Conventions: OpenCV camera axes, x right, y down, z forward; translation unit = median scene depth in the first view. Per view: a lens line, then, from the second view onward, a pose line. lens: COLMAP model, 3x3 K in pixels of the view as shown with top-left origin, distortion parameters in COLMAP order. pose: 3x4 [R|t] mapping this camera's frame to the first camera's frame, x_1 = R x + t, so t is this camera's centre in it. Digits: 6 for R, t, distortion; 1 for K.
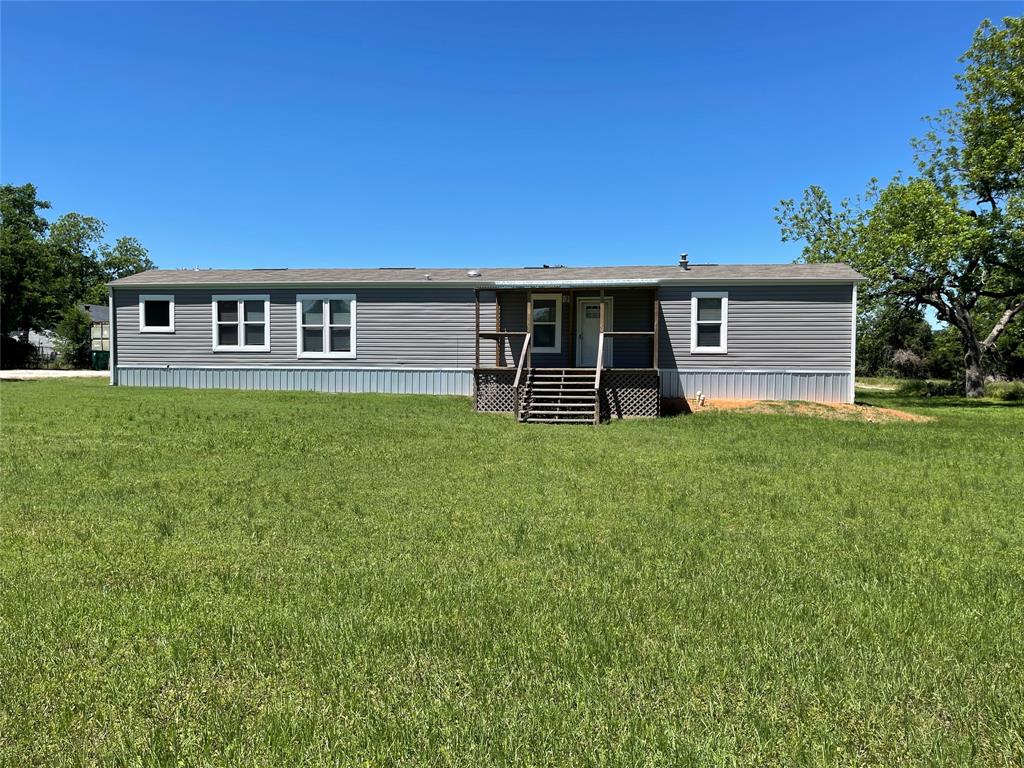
lens RADIAL K [[808.7, 0, 504.5], [0, 808.7, 382.6], [0, 0, 1]] dist [0.034536, -0.022102]
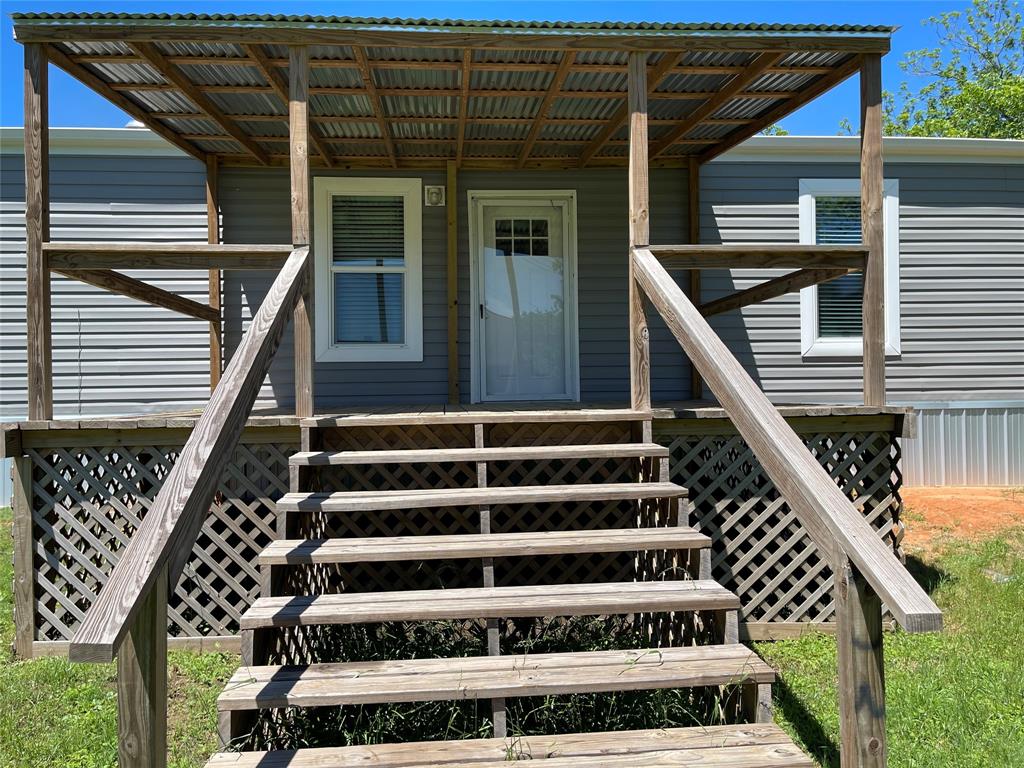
lens RADIAL K [[808.7, 0, 505.0], [0, 808.7, 377.9], [0, 0, 1]] dist [0.034536, -0.022102]
pose [[0.973451, -0.014747, 0.228418, 0.027273], [0.025836, 0.998624, -0.045637, -0.014007], [-0.227431, 0.050327, 0.972493, 0.656939]]
